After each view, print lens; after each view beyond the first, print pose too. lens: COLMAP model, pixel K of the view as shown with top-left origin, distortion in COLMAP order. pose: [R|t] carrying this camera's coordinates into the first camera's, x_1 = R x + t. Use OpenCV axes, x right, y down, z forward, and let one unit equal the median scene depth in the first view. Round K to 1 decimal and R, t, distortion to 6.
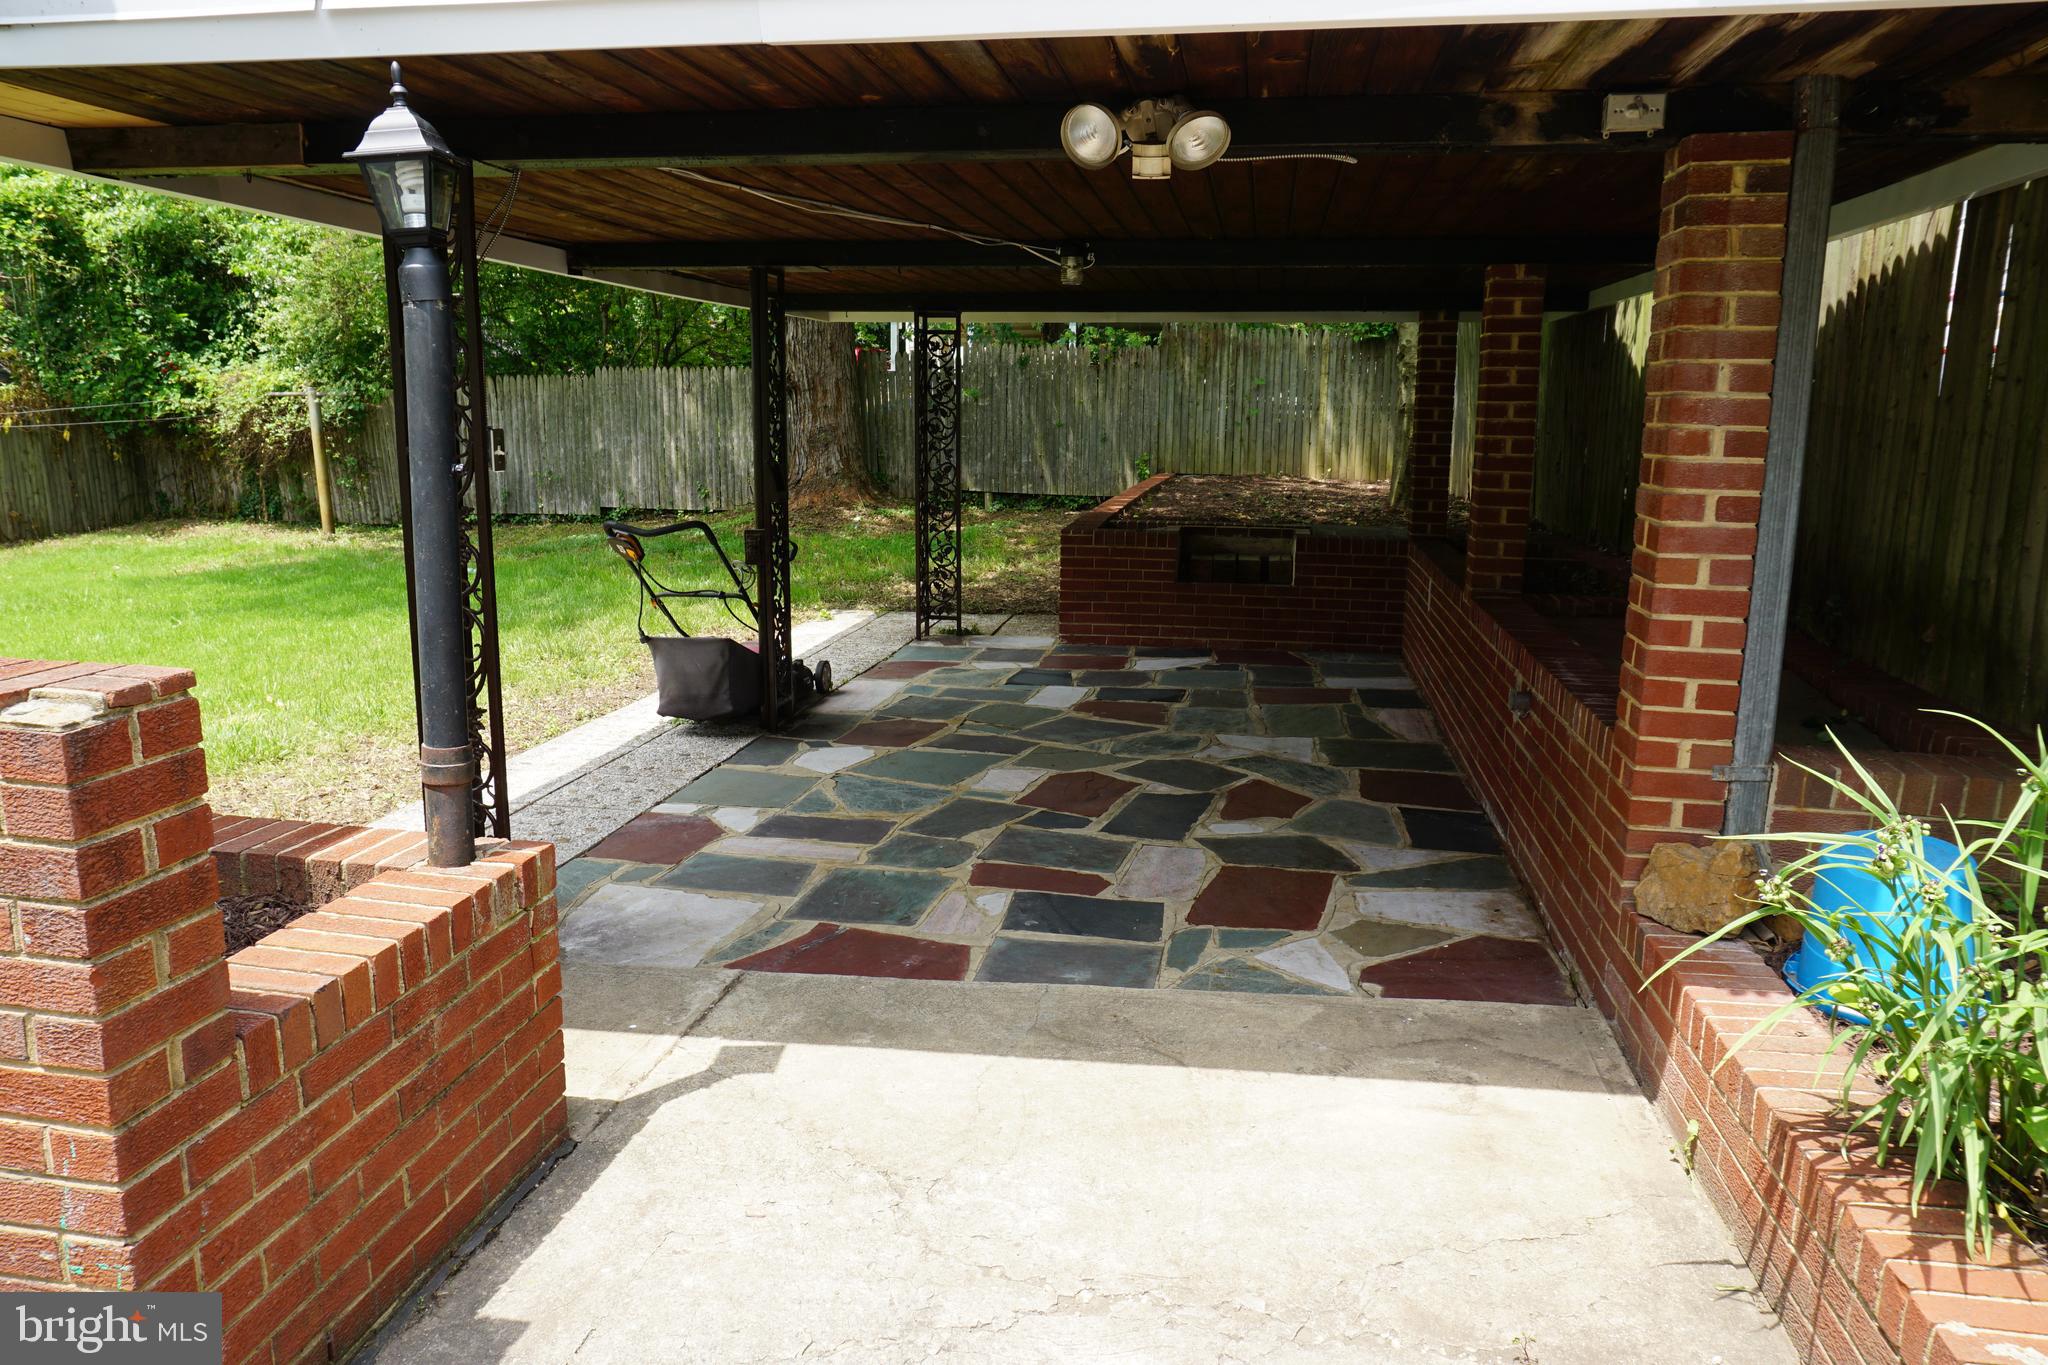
lens RADIAL K [[1356.2, 0, 1024.0], [0, 1356.2, 682.5], [0, 0, 1]] dist [-0.025194, 0.024499]
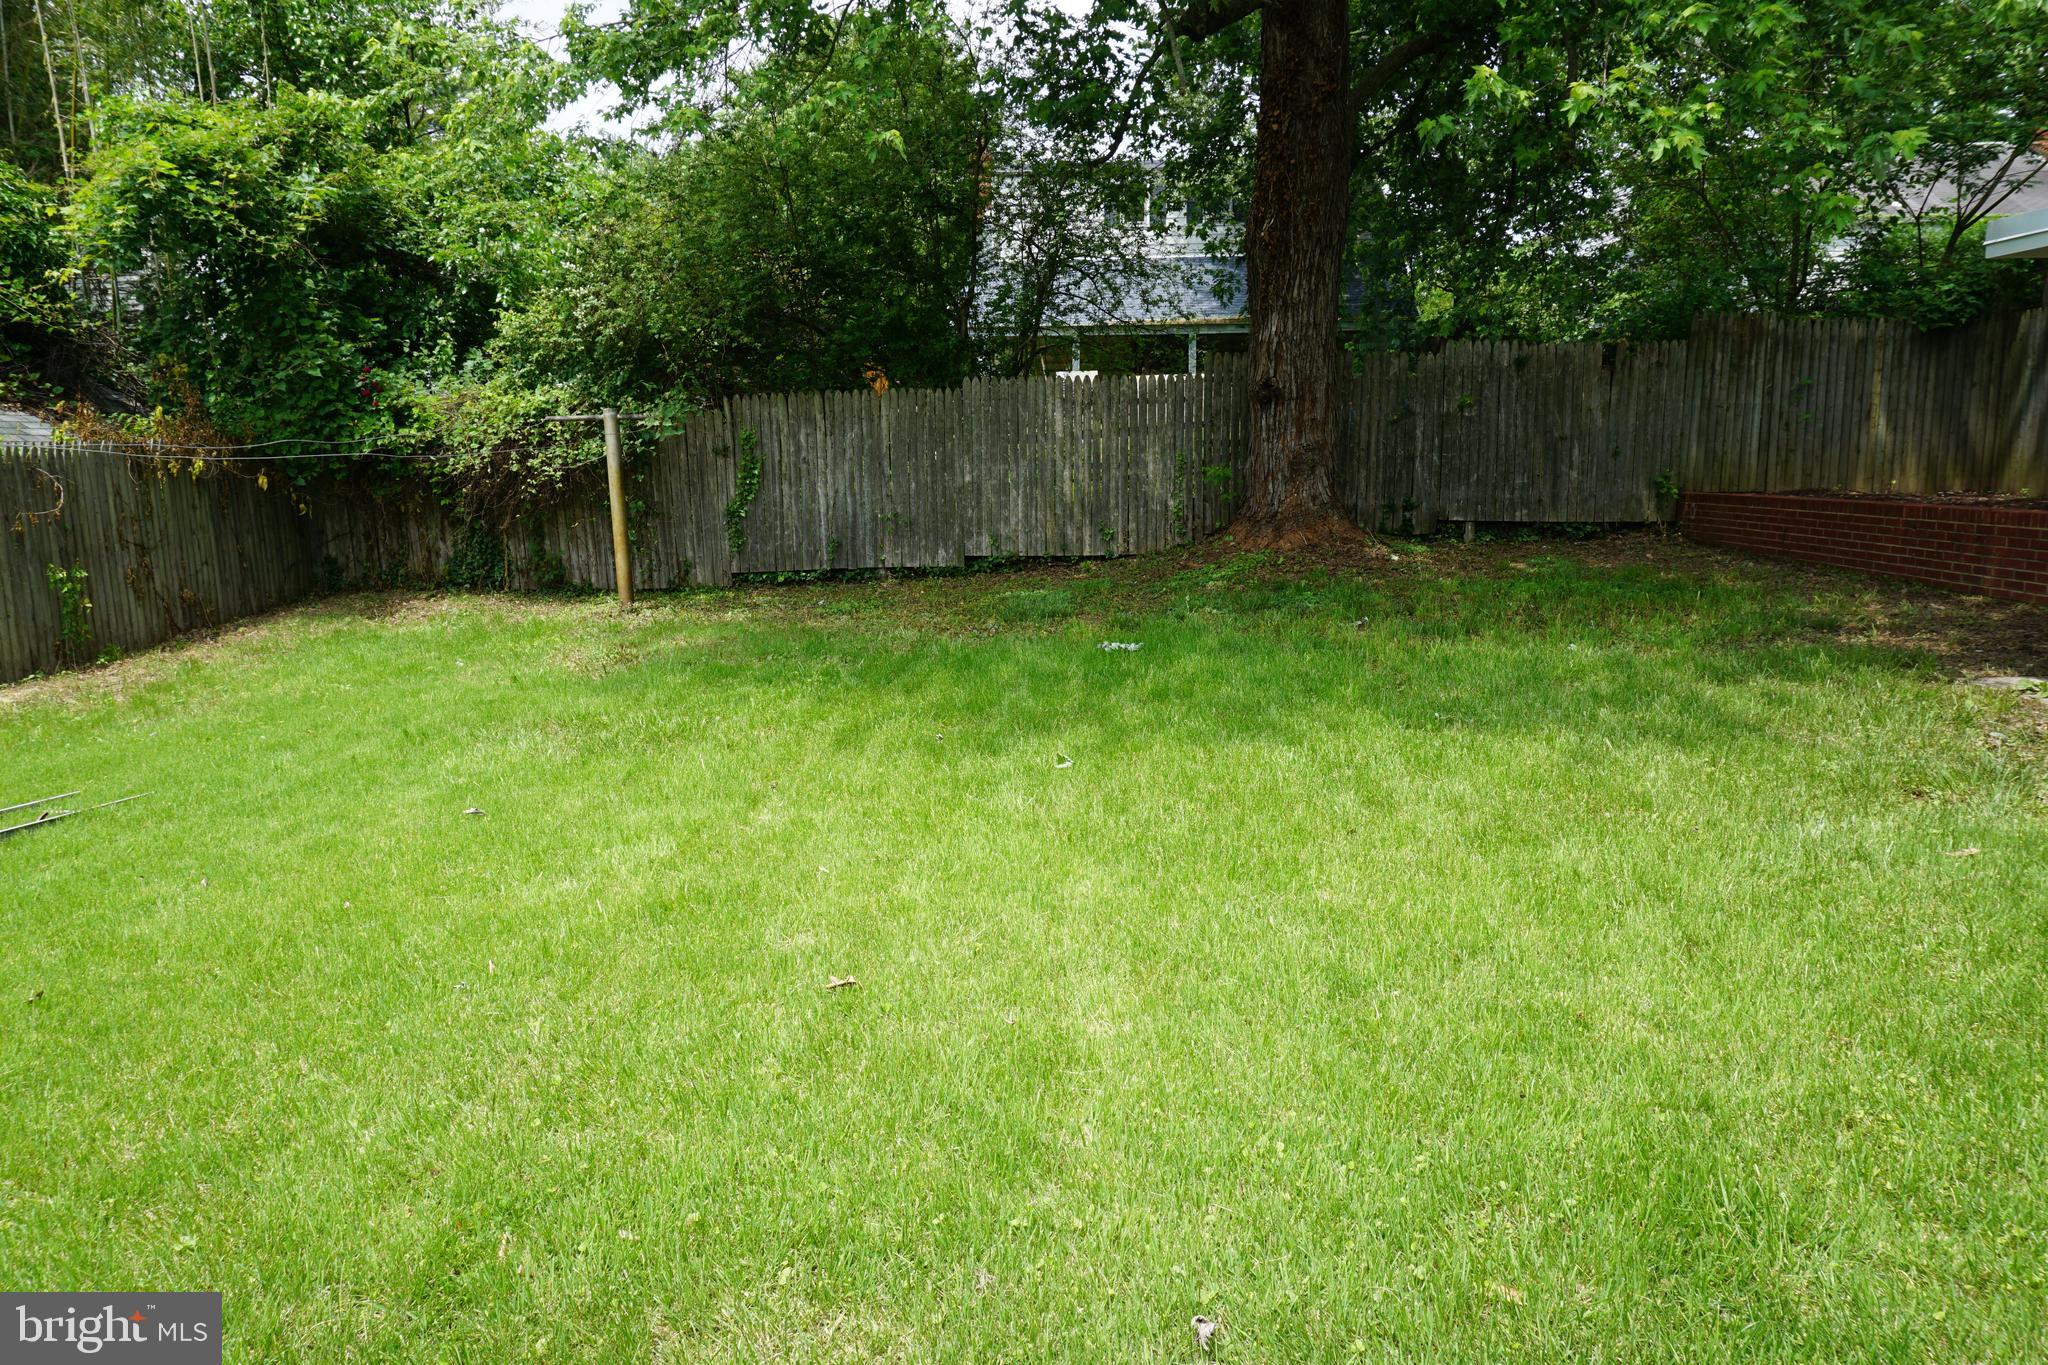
lens RADIAL K [[1356.2, 0, 1024.0], [0, 1356.2, 682.5], [0, 0, 1]] dist [-0.025194, 0.024499]
pose [[0.986625, -0.049428, 0.155329, -0.411306], [0.054615, 0.998078, -0.029297, -0.032257], [-0.153582, 0.037388, 0.987428, 0.225733]]
